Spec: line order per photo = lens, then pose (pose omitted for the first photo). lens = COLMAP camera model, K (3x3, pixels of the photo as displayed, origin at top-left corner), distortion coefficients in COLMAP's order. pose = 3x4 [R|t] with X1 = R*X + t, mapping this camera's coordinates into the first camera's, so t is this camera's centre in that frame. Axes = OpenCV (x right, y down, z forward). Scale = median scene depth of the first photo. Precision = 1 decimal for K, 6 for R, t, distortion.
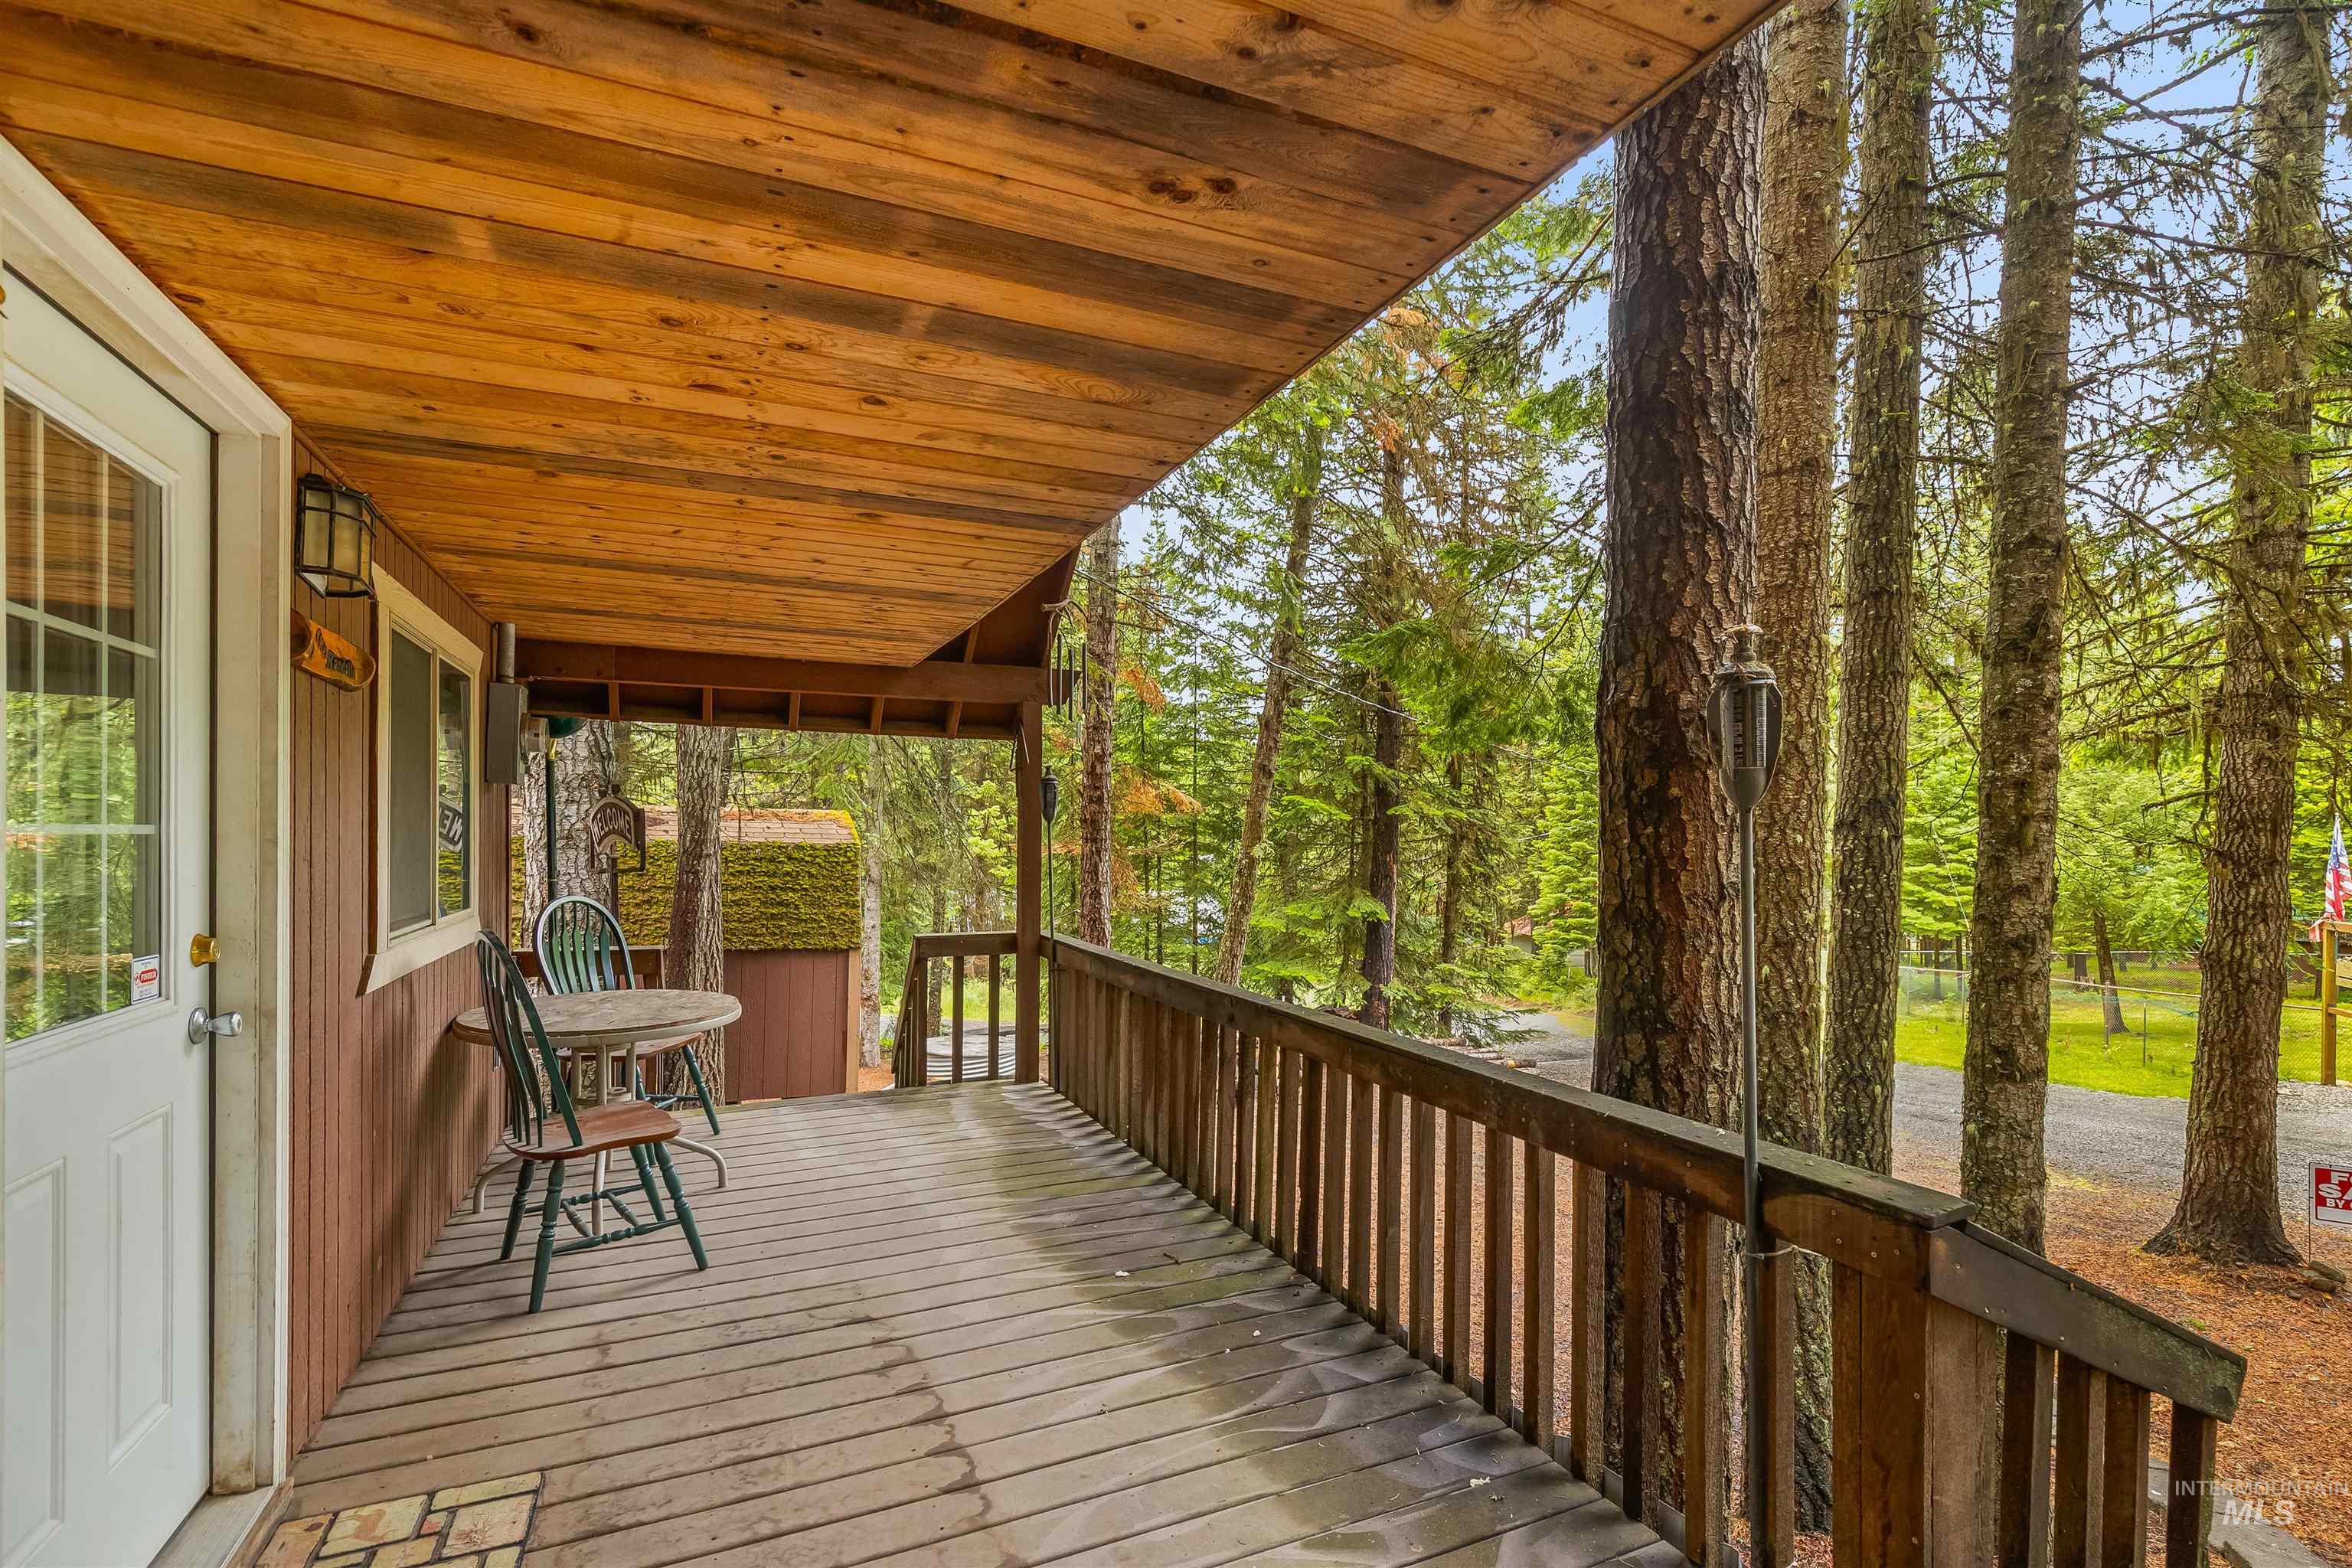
lens RADIAL K [[1102.7, 0, 1184.1], [0, 1102.7, 839.8], [0, 0, 1]] dist [-0.006909, 0.001516]
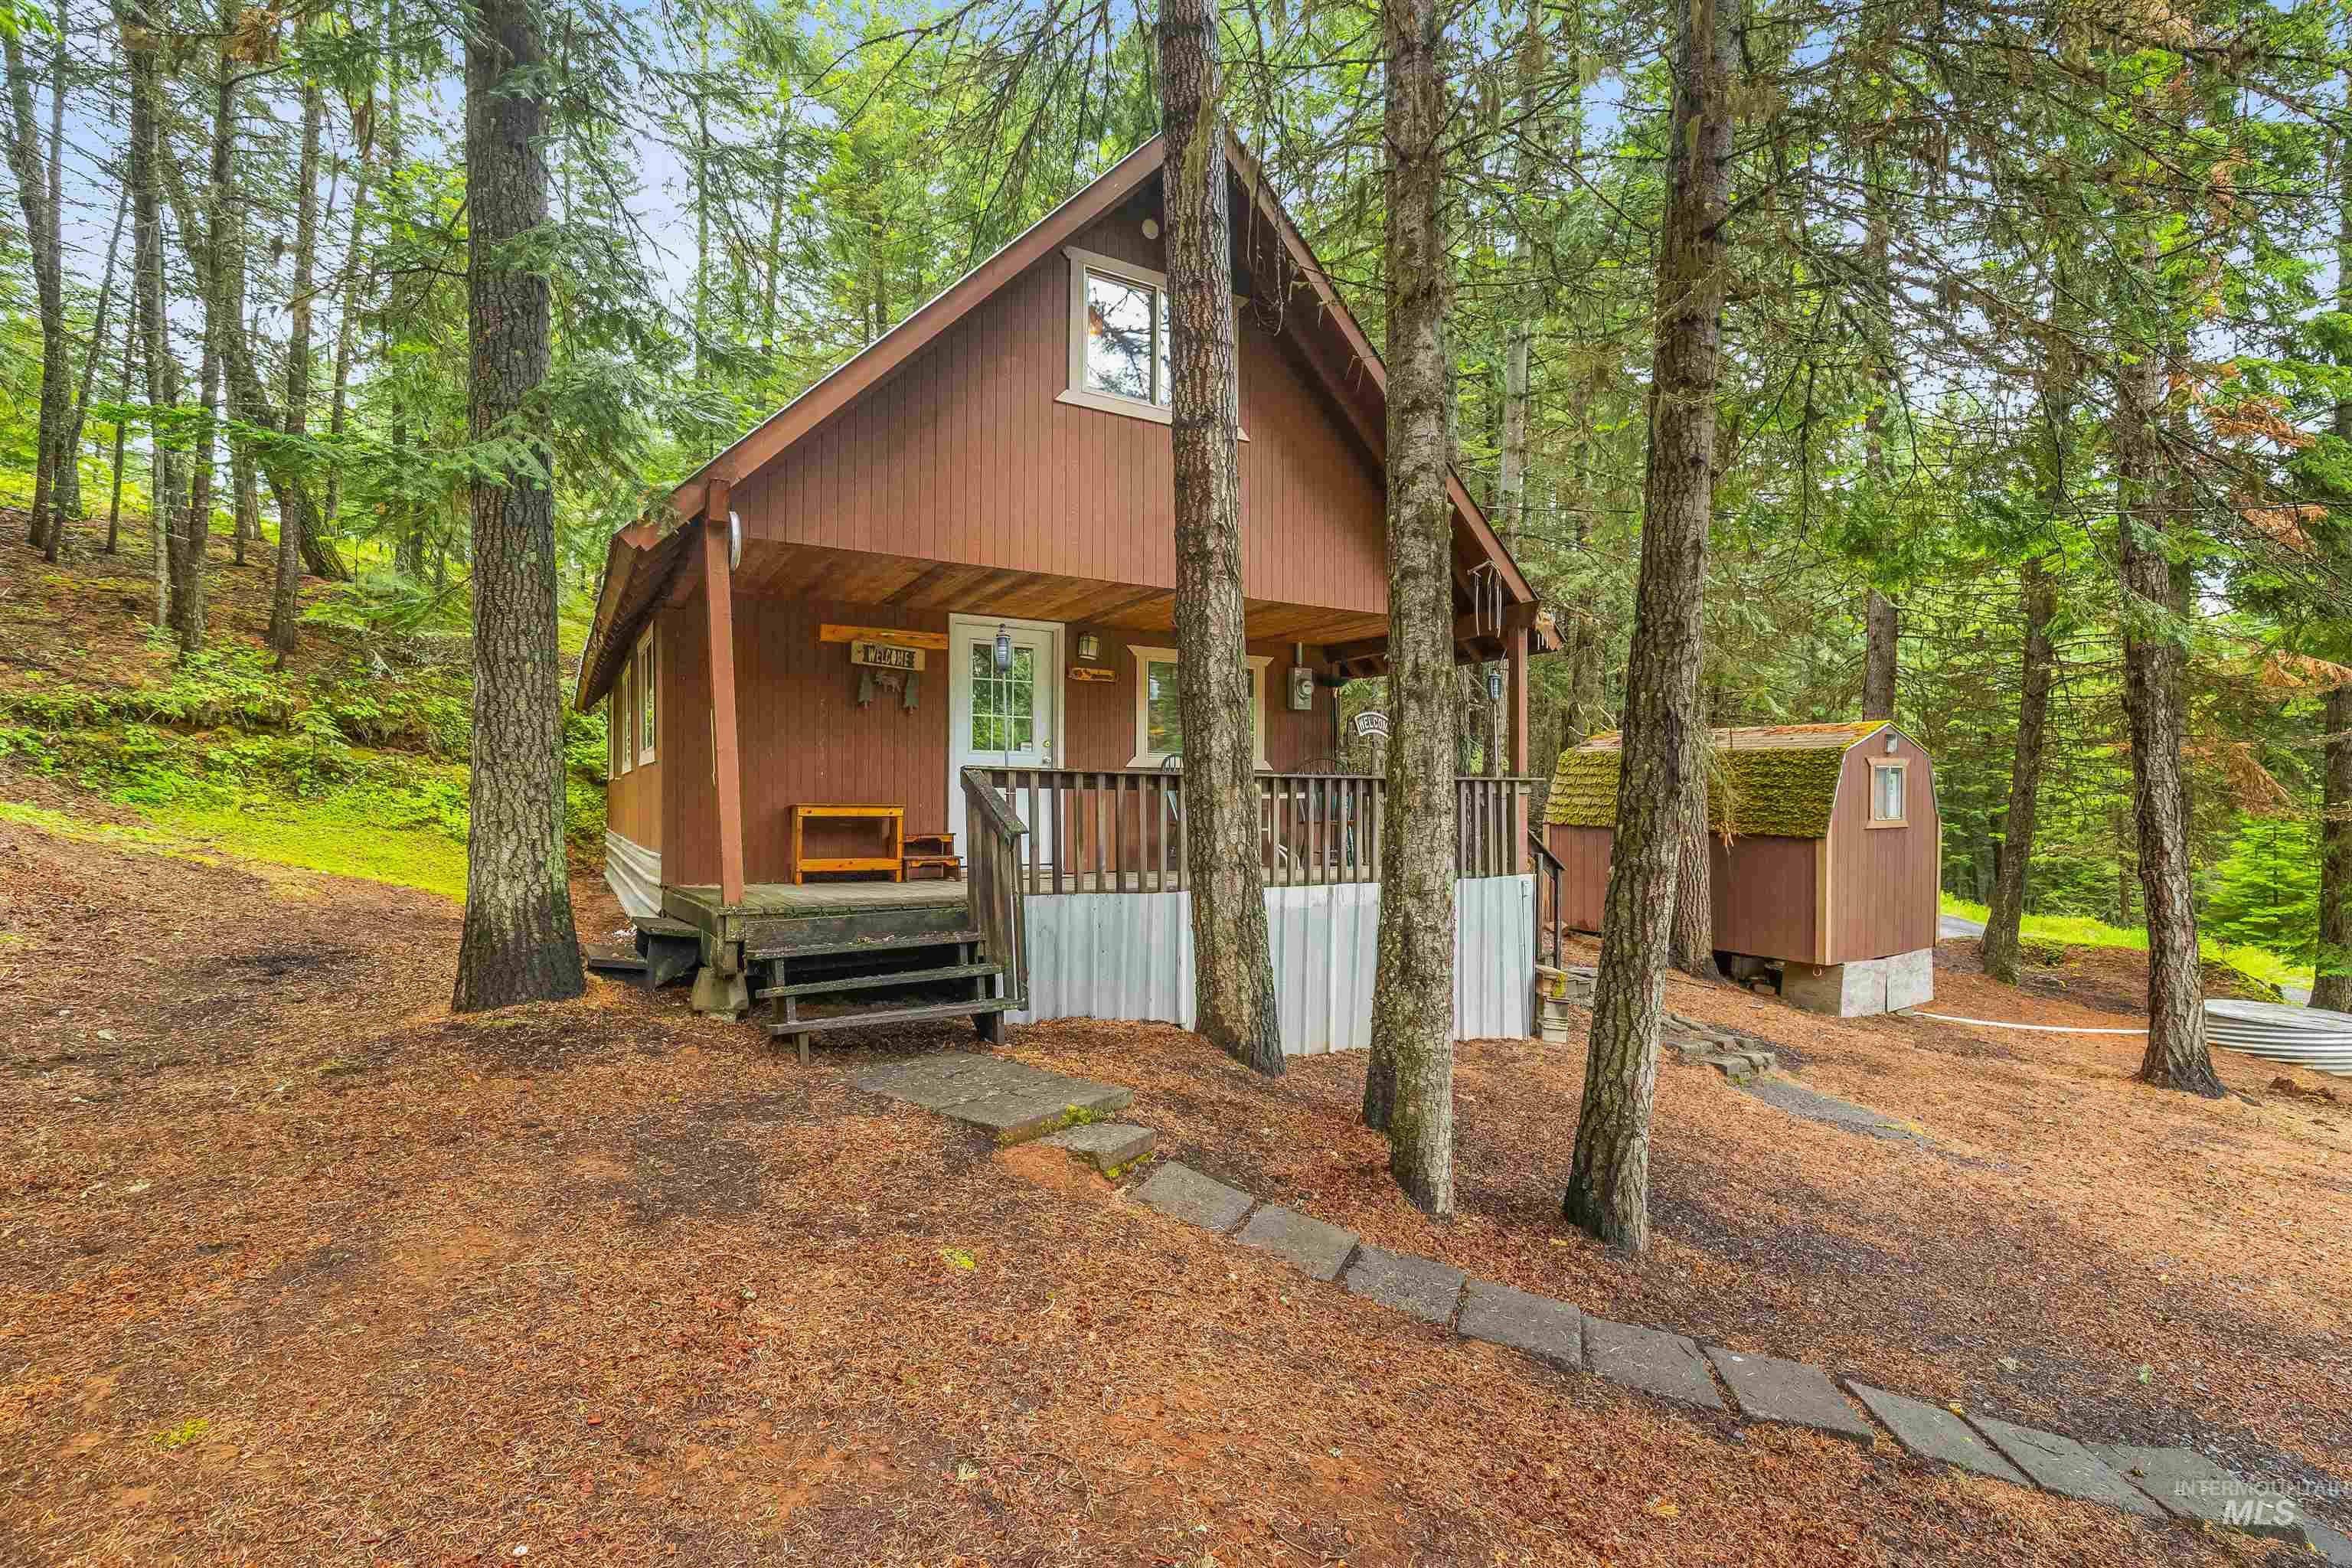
lens RADIAL K [[1080.7, 0, 1184.2], [0, 1080.7, 795.5], [0, 0, 1]] dist [-0.001351, 0.000711]
pose [[0.102411, -0.012904, -0.994659, 2.566590], [-0.010130, 0.999850, -0.014015, 0.262621], [0.994691, 0.011511, 0.102265, 0.781396]]
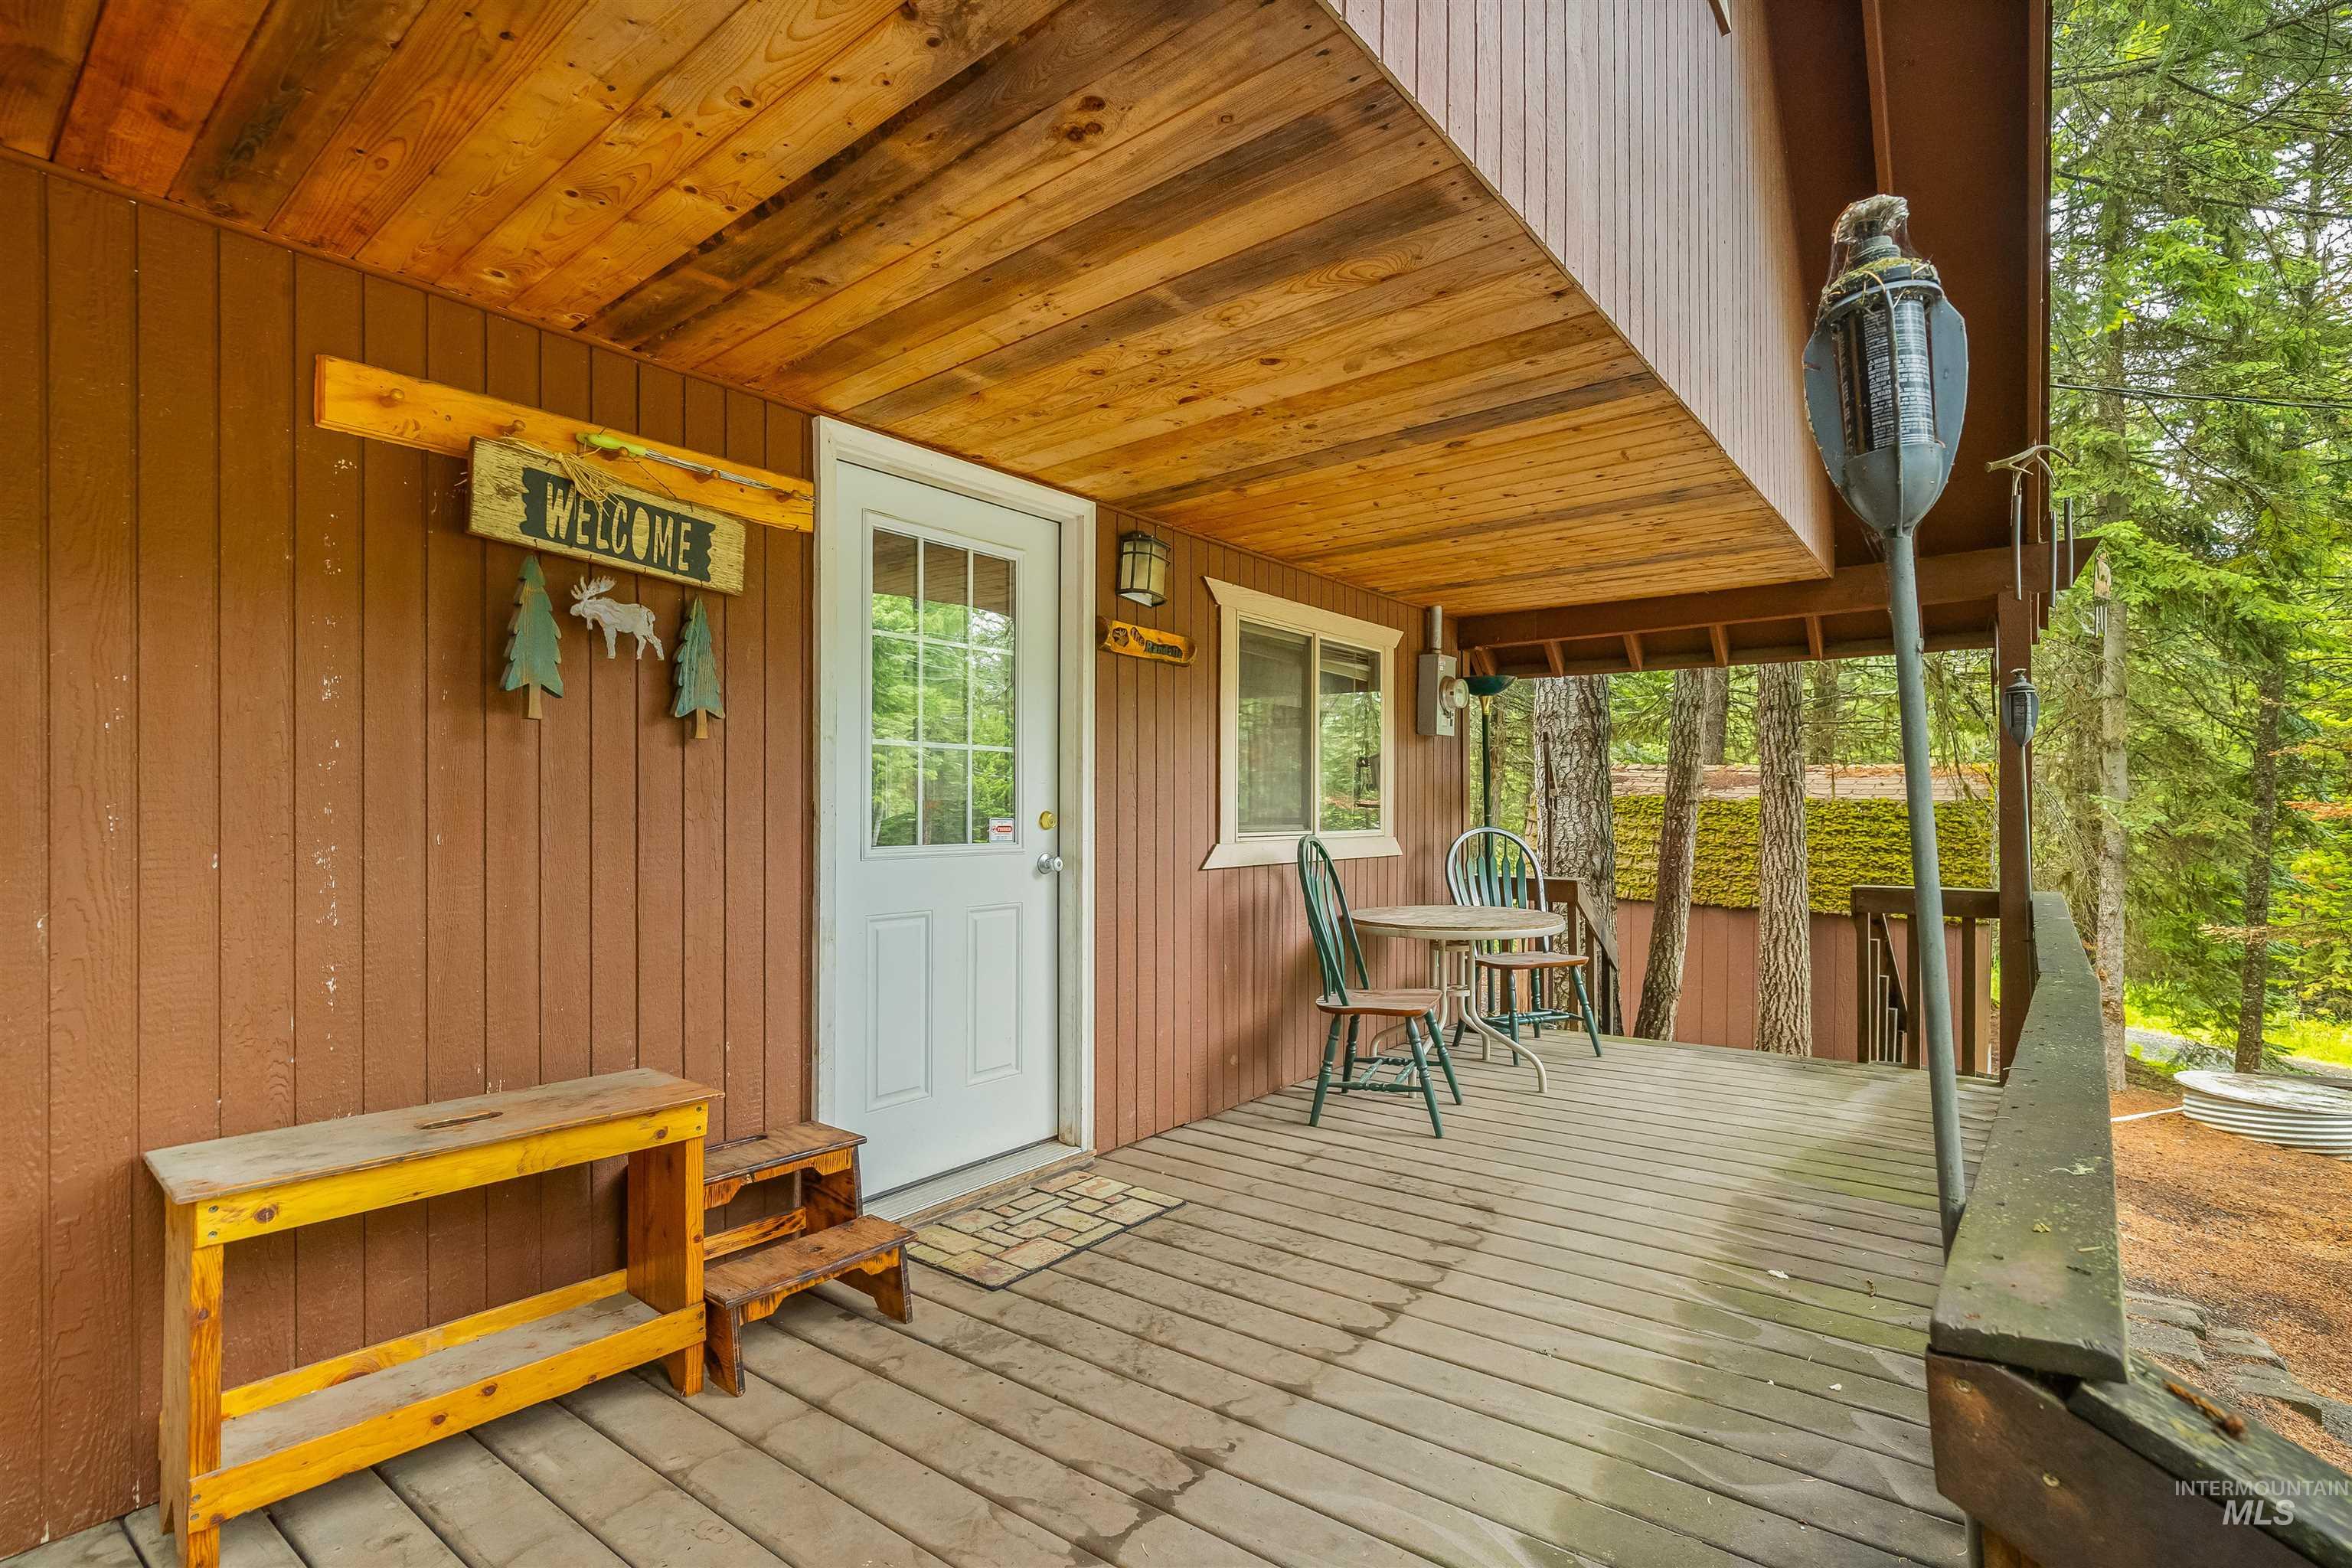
lens RADIAL K [[1094.1, 0, 1199.0], [0, 1094.1, 798.6], [0, 0, 1]] dist [-0.001269, 0.000273]
pose [[0.464846, -0.019215, -0.885183, 0.556262], [-0.001380, 0.999748, -0.022427, 0.077544], [0.885391, 0.011647, 0.464702, 0.299774]]
